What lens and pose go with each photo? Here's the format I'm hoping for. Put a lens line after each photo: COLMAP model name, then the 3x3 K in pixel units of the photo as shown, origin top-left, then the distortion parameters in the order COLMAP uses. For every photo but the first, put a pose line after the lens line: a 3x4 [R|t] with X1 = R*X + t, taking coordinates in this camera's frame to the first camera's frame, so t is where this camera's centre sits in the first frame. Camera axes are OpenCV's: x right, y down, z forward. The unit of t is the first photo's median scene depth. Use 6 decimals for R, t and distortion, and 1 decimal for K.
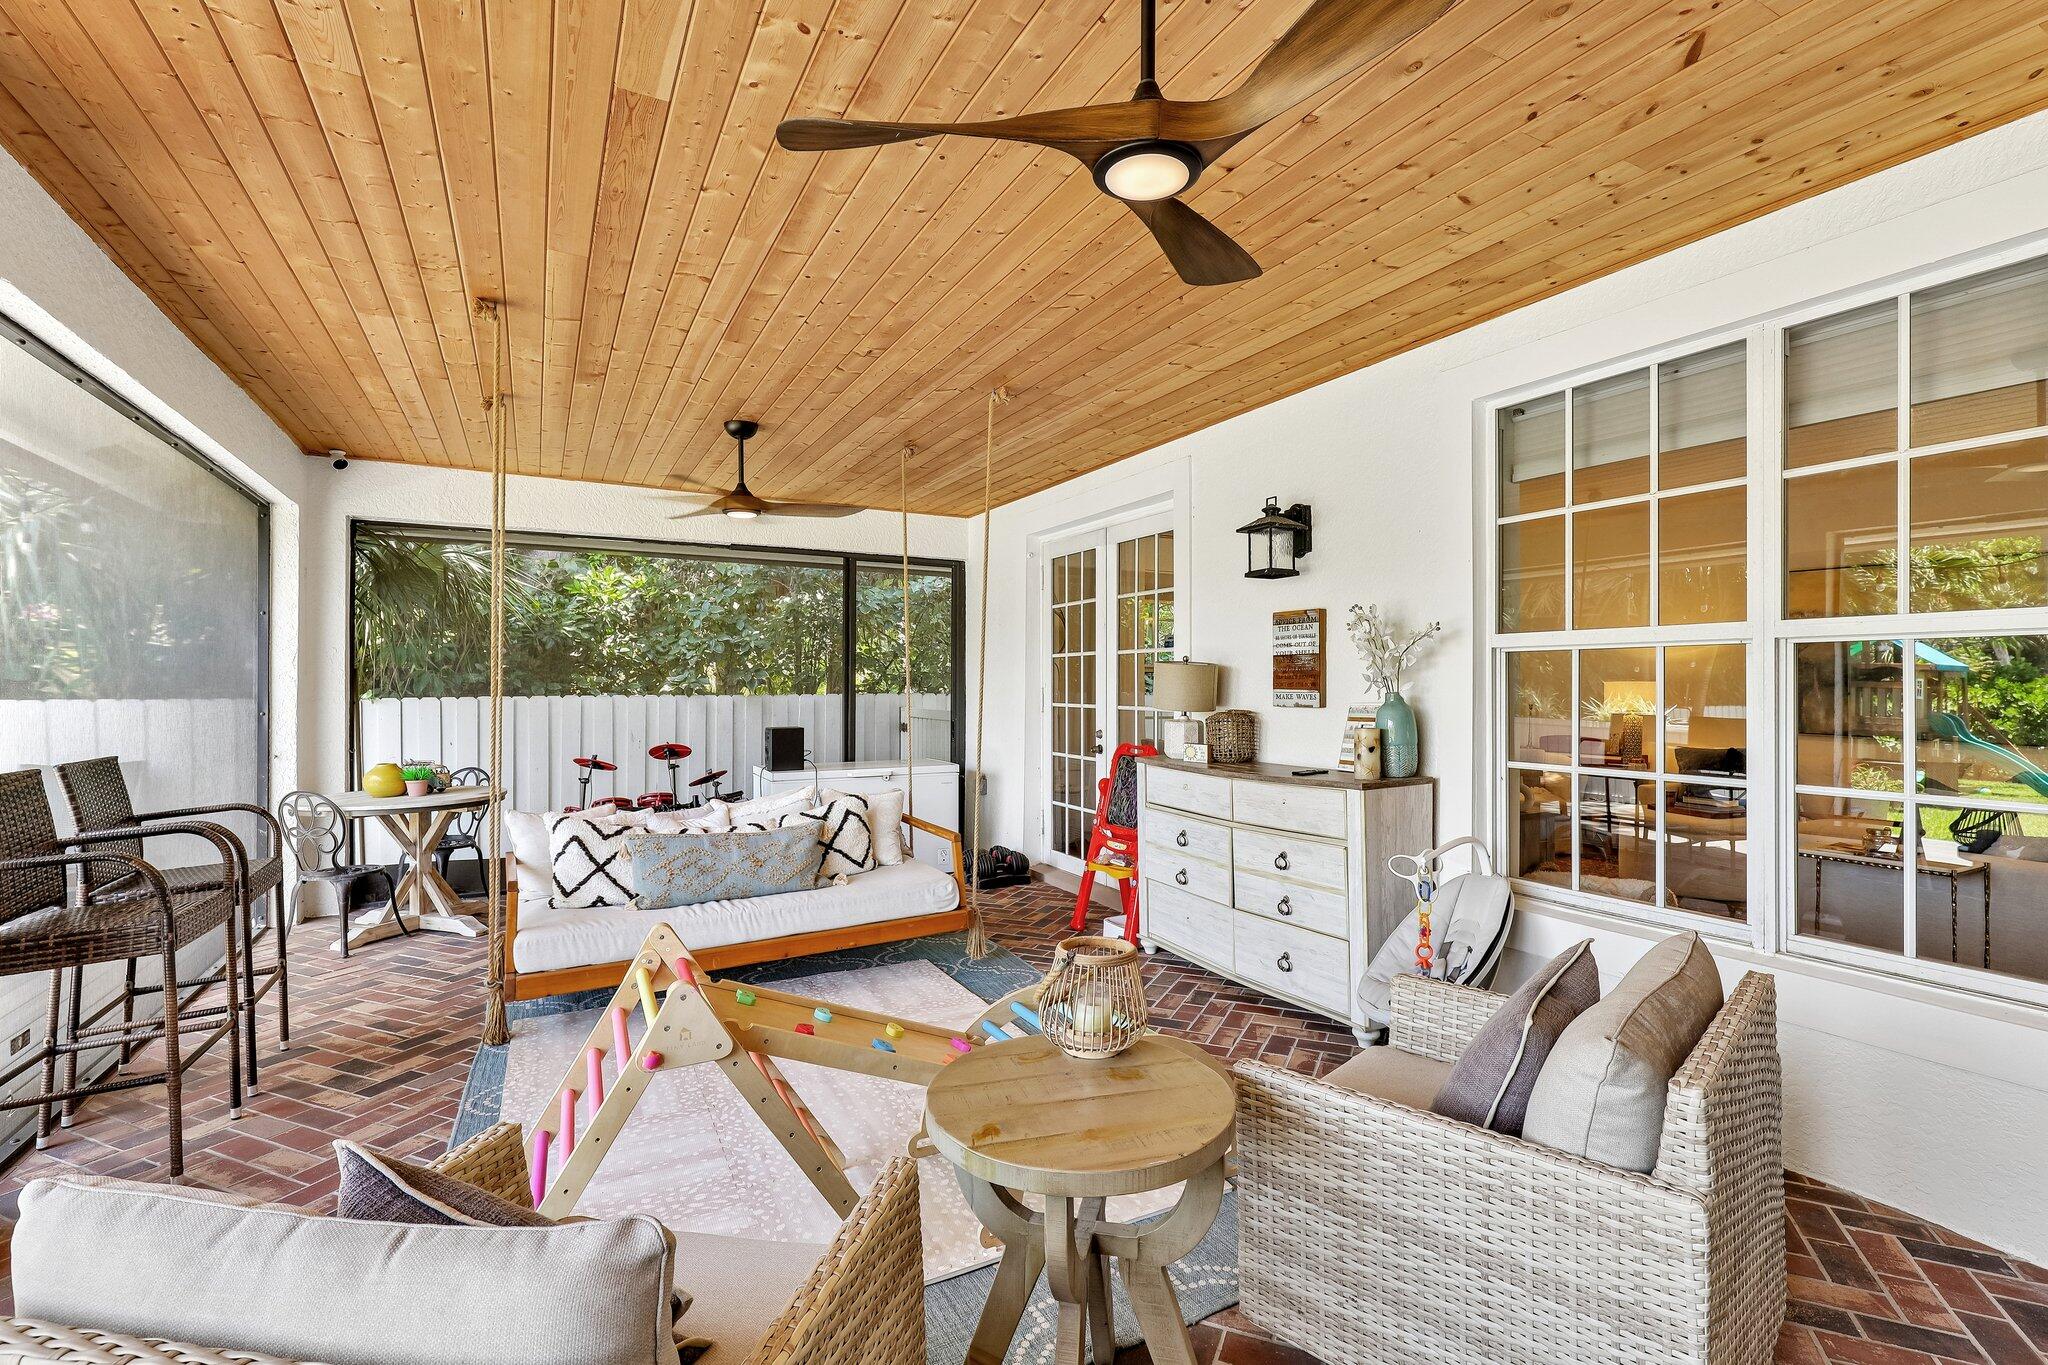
lens RADIAL K [[925.8, 0, 1024.0], [0, 925.8, 682.5], [0, 0, 1]] dist [-0.000928, -0.000048]
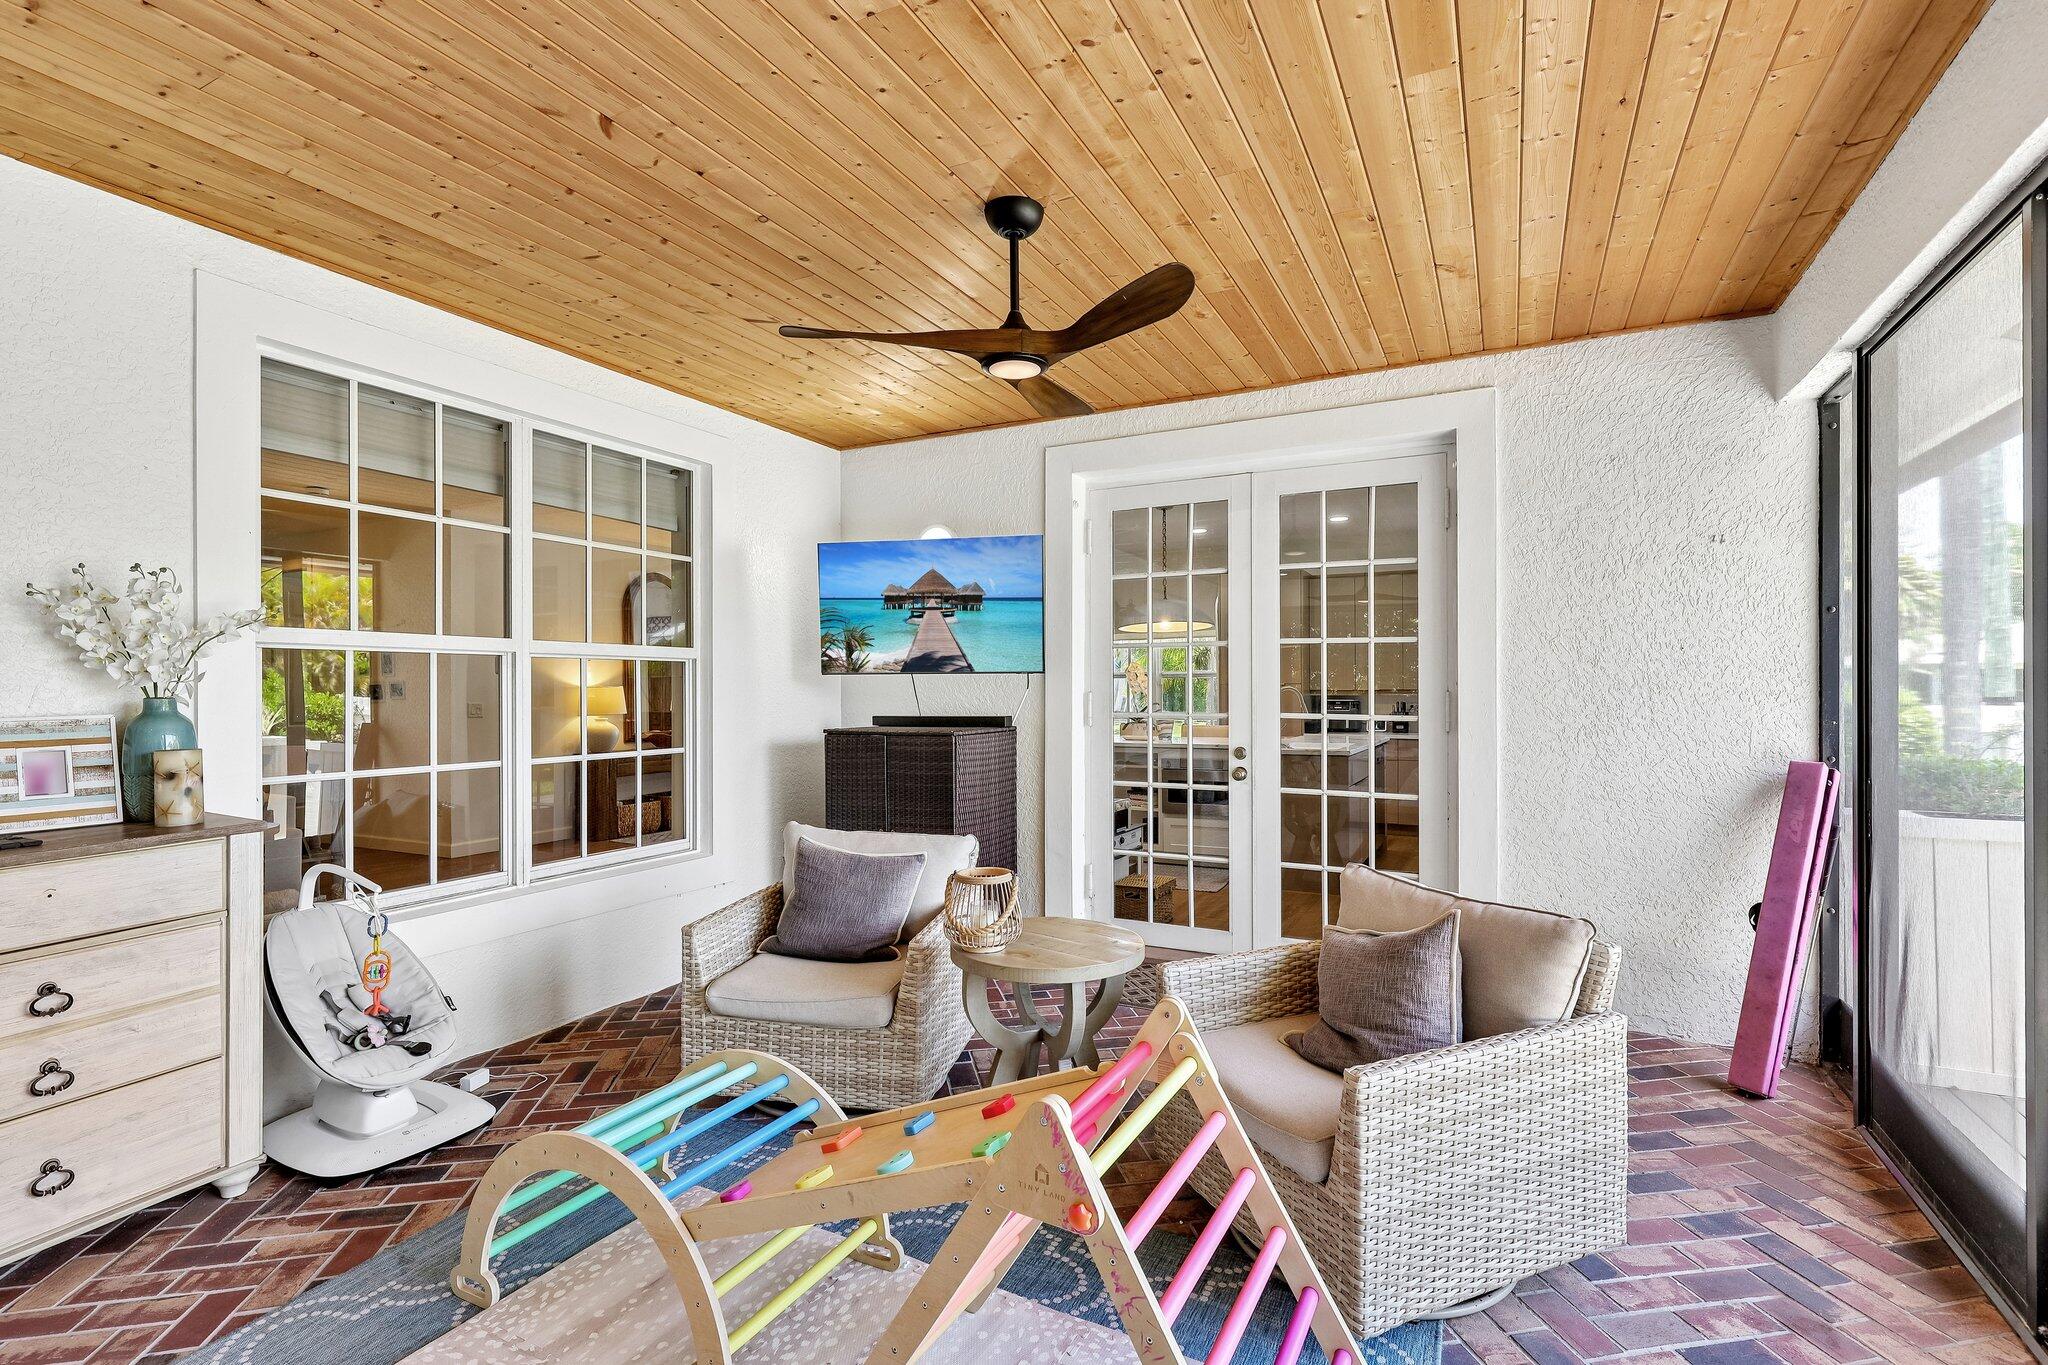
lens RADIAL K [[925.8, 0, 1024.0], [0, 925.8, 682.5], [0, 0, 1]] dist [-0.000928, -0.000048]
pose [[-0.563765, 0.009765, 0.825877, -0.554370], [0.003032, 0.999948, -0.009753, 0.008564], [-0.825930, -0.002994, -0.563765, 0.883218]]
